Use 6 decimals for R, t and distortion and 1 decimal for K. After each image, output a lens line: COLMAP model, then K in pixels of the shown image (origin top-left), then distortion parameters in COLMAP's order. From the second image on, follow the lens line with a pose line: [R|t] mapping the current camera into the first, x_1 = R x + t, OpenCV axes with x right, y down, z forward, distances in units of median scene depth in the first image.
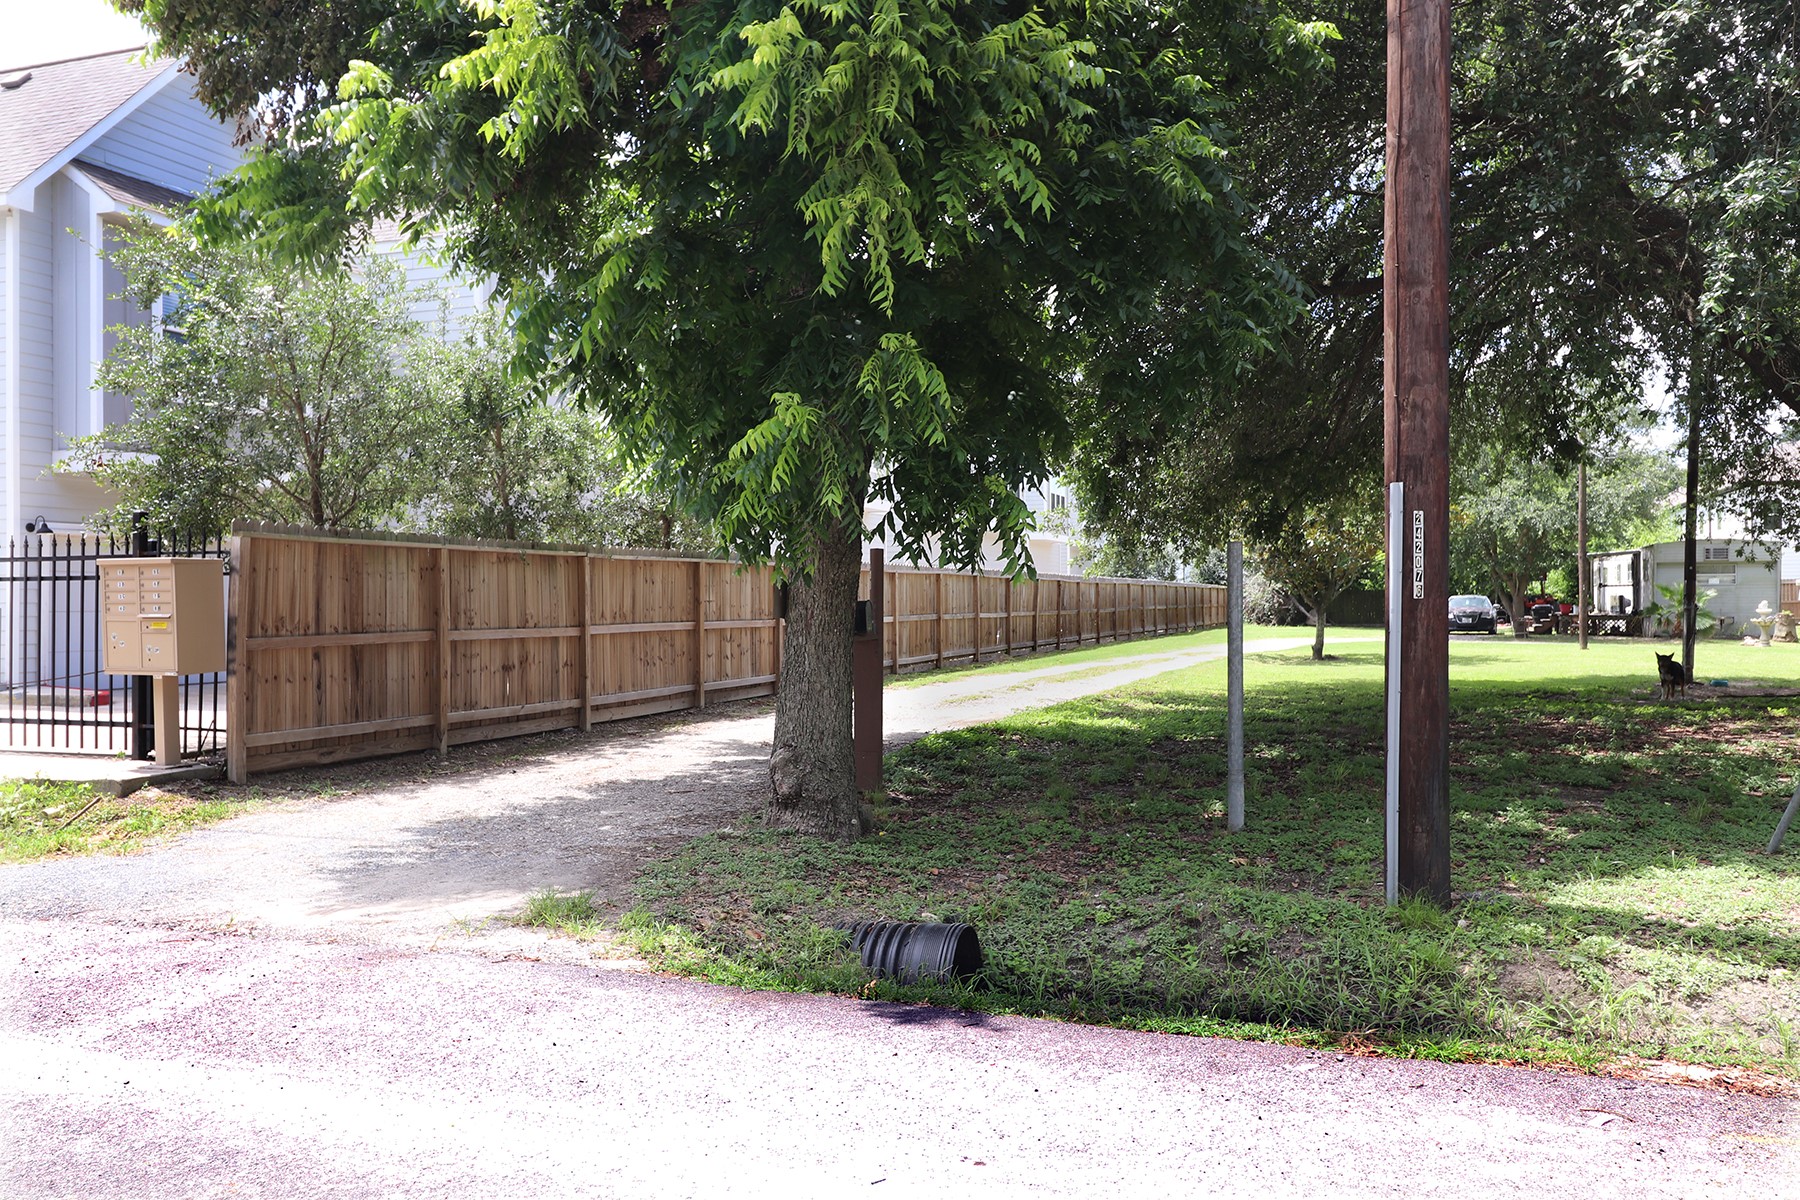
lens RADIAL K [[1502.8, 0, 893.5], [0, 1502.8, 574.8], [0, 0, 1]] dist [0.000948, -0.001072]
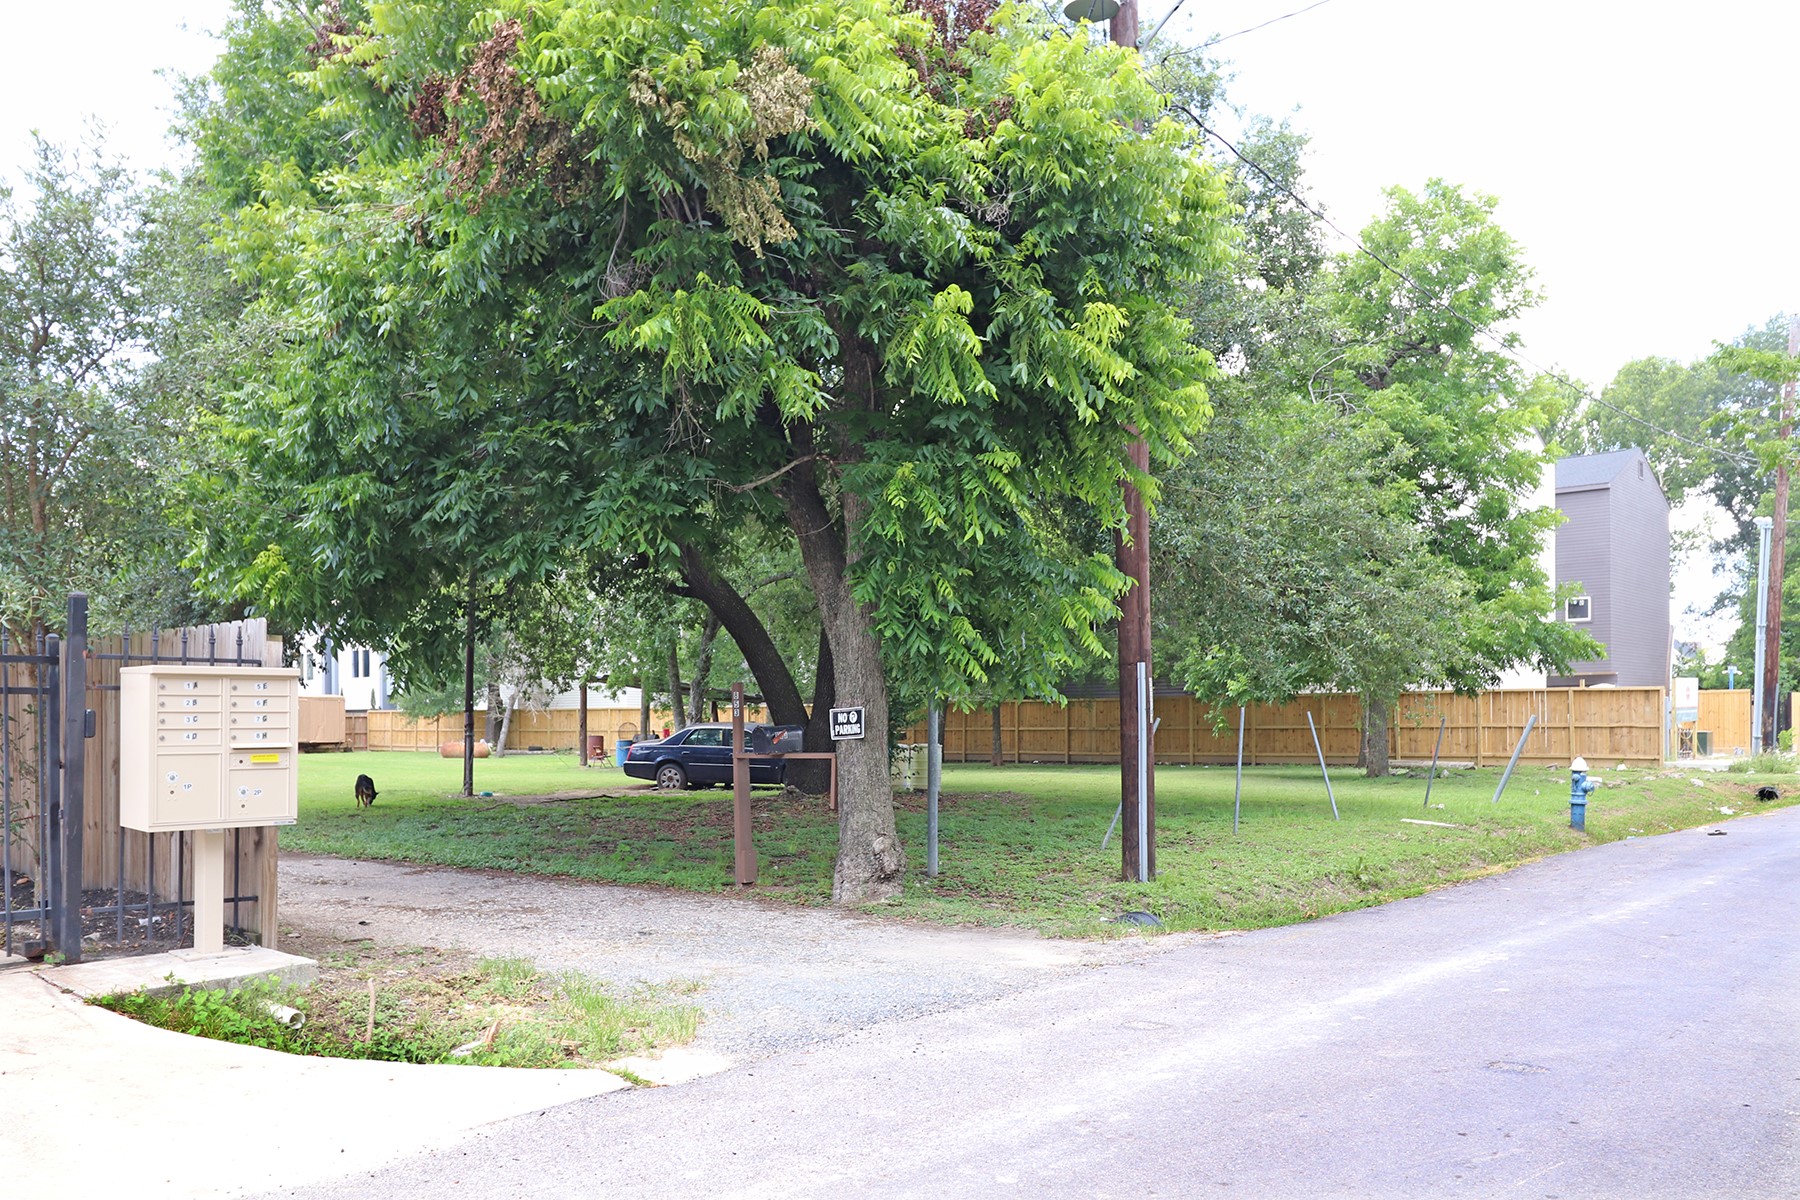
lens RADIAL K [[1457.1, 0, 898.9], [0, 1457.1, 591.3], [0, 0, 1]] dist [0.005970, -0.001364]
pose [[0.383092, 0.083227, 0.919953, -0.750258], [-0.011079, 0.996275, -0.085518, 0.007460], [-0.923644, 0.022569, 0.382587, 0.302154]]
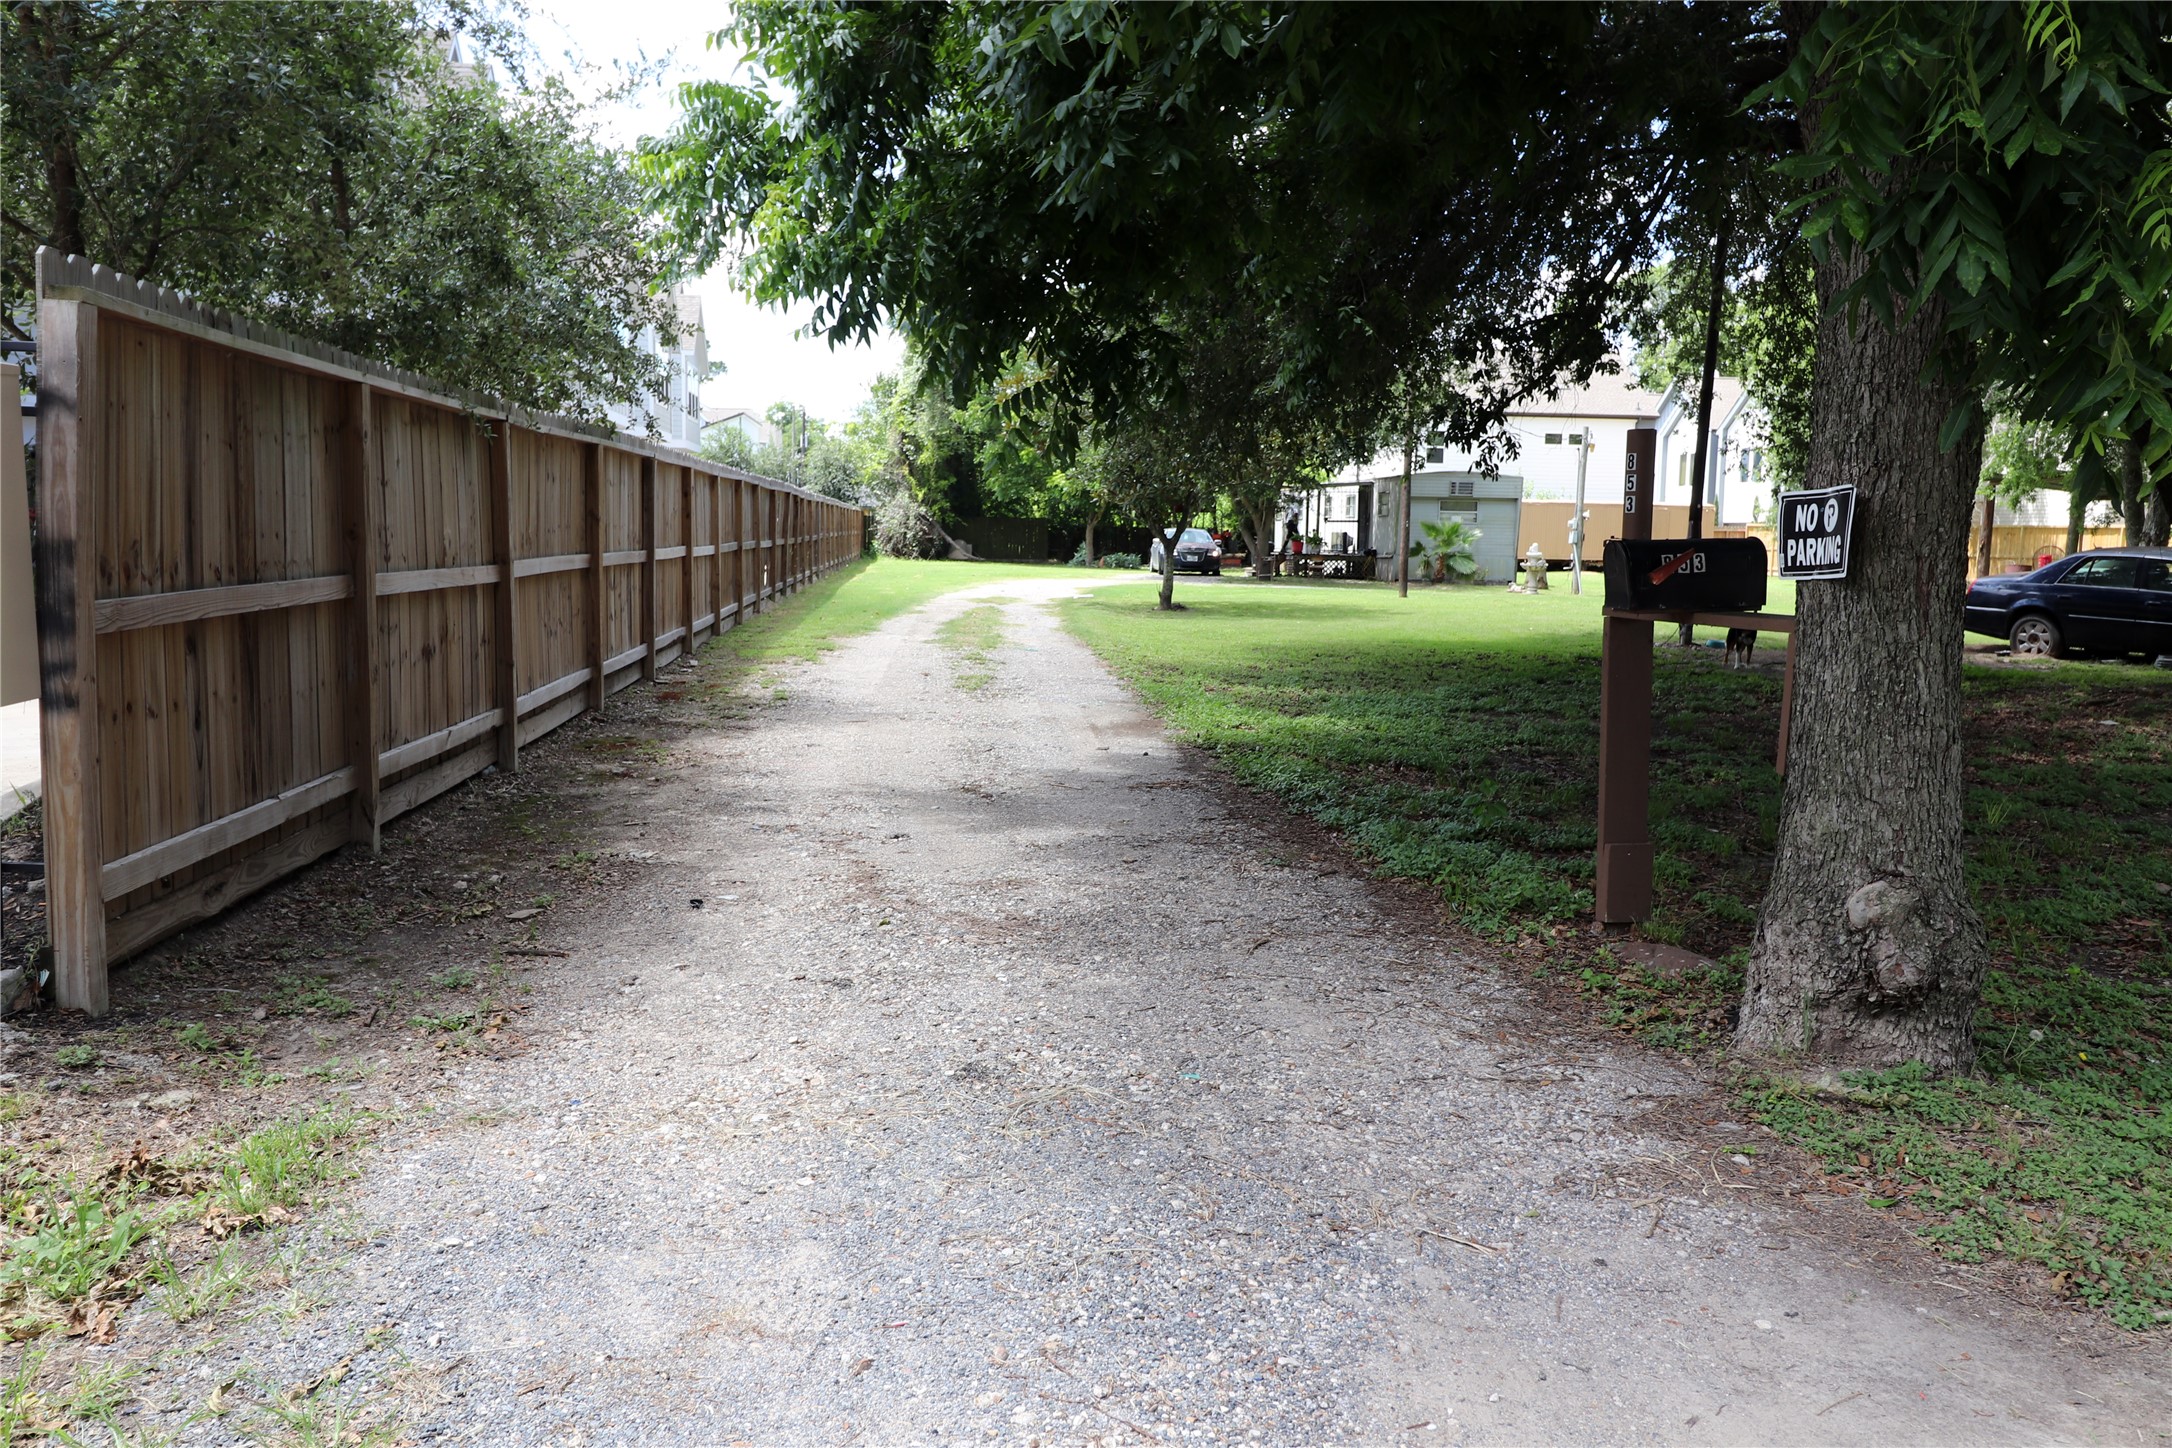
lens RADIAL K [[1758.2, 0, 1084.7], [0, 1758.2, 713.5], [0, 0, 1]] dist [0.005970, -0.001364]
pose [[0.903852, -0.025176, 0.427104, -0.295395], [-0.027329, 0.992831, 0.116358, 0.010417], [-0.426972, -0.116843, 0.896684, 0.395608]]
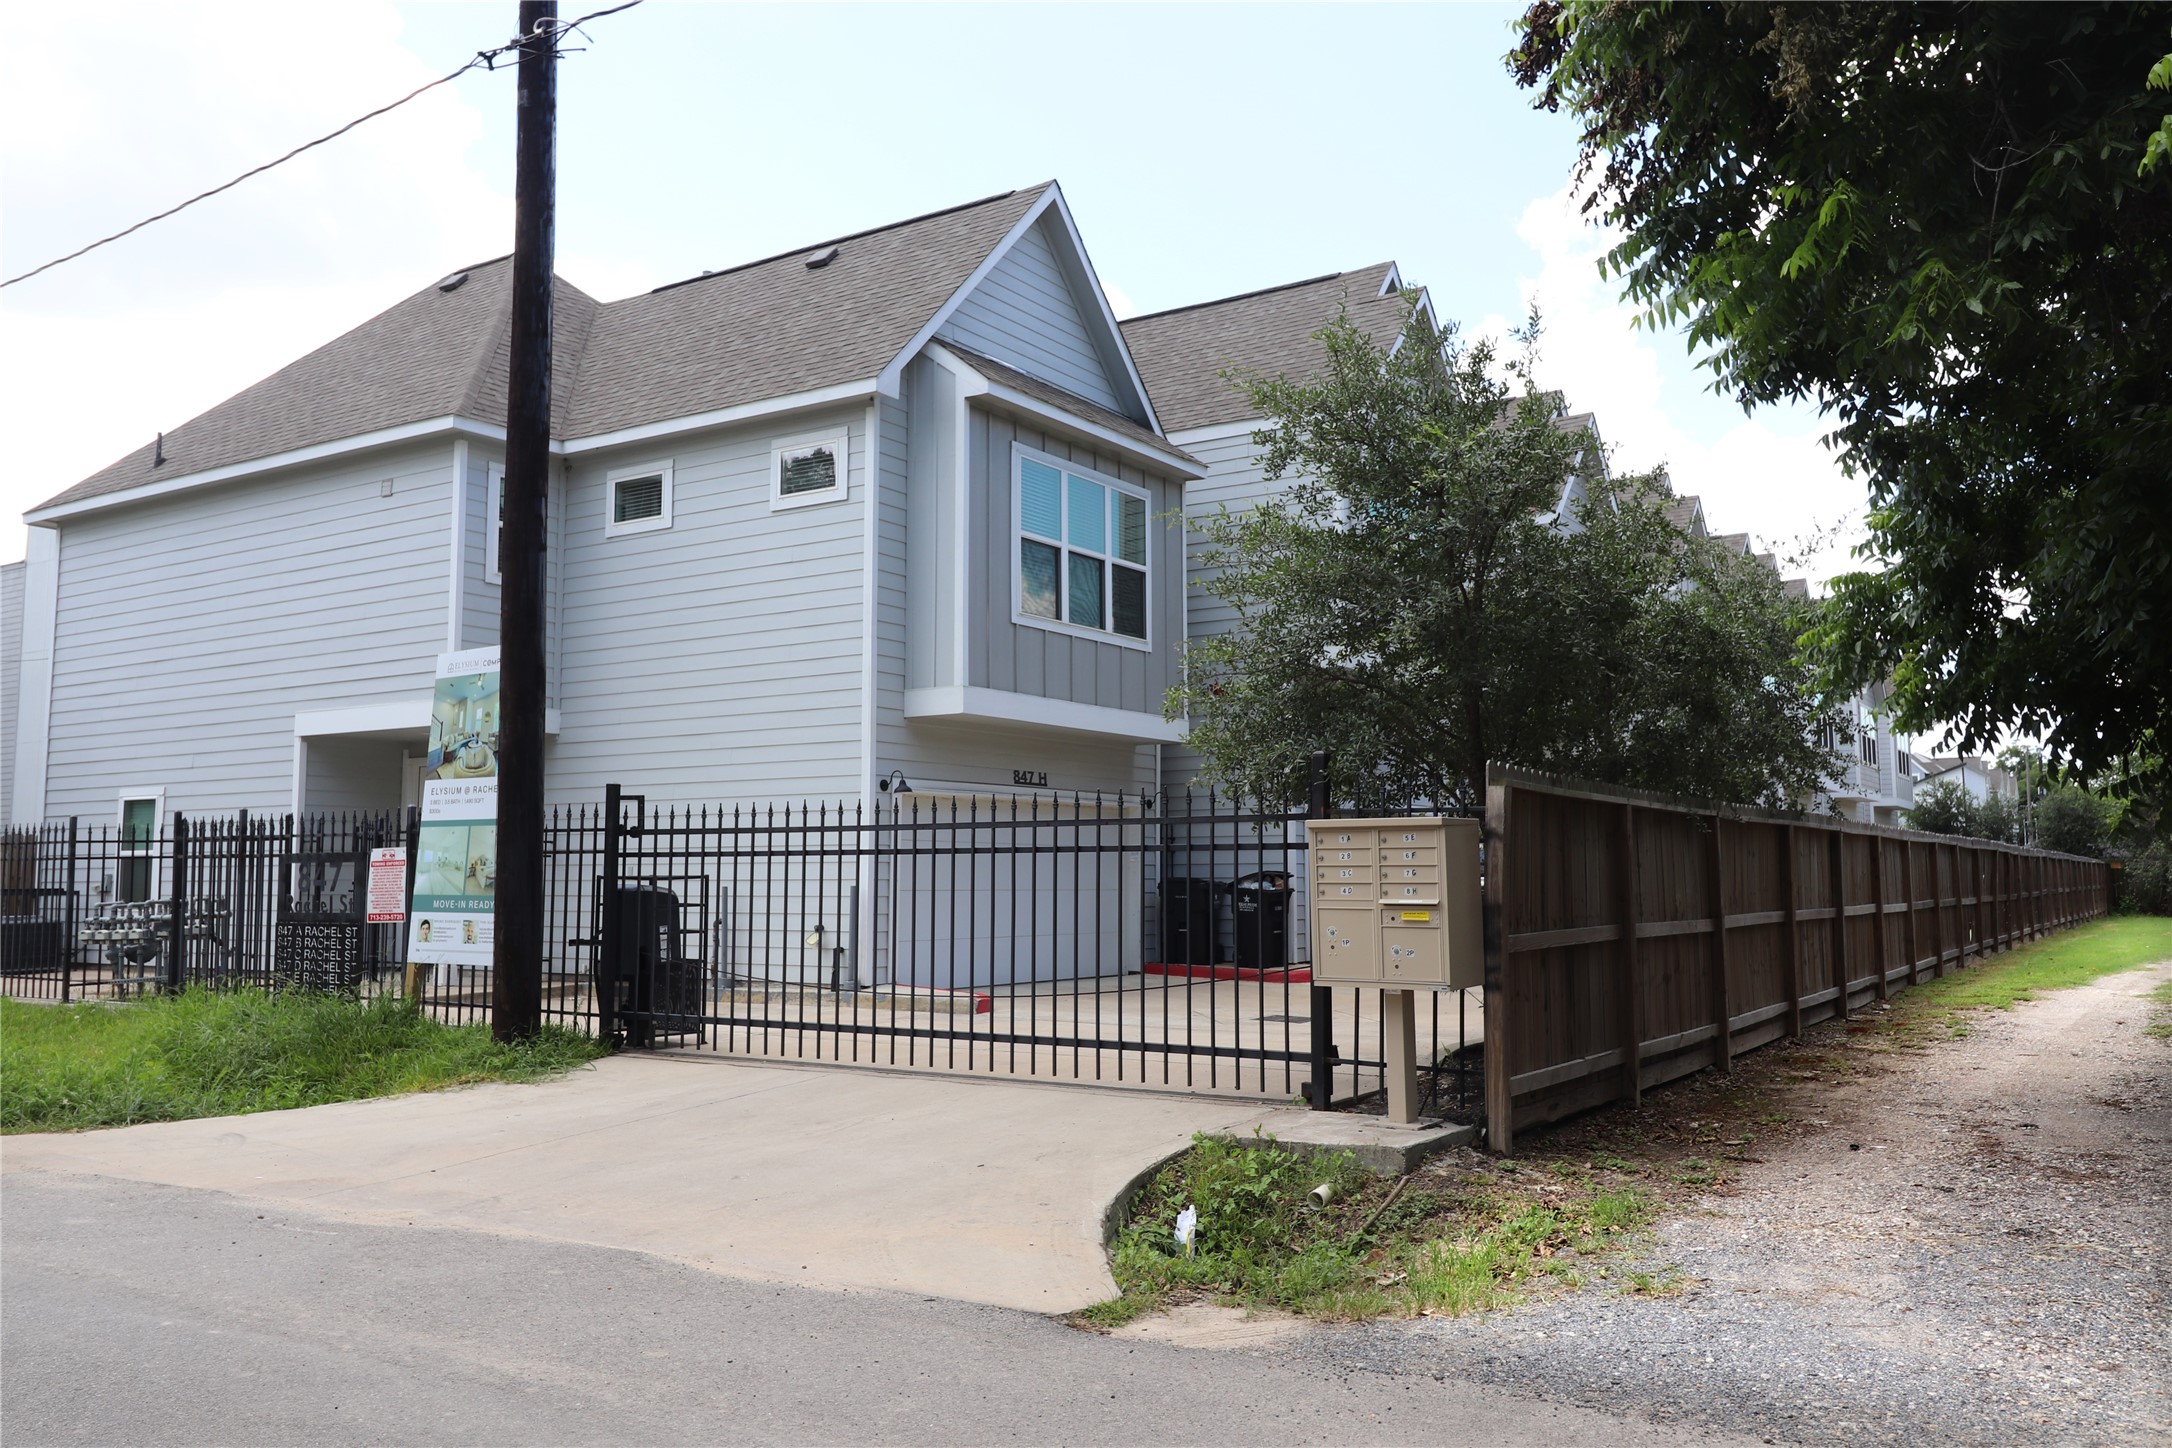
lens RADIAL K [[1758.2, 0, 1084.7], [0, 1758.2, 713.5], [0, 0, 1]] dist [0.005970, -0.001364]
pose [[0.976470, -0.017406, -0.214949, -0.330081], [0.000654, 0.996972, -0.077759, 0.002507], [0.215652, 0.075789, 0.973525, 0.130759]]
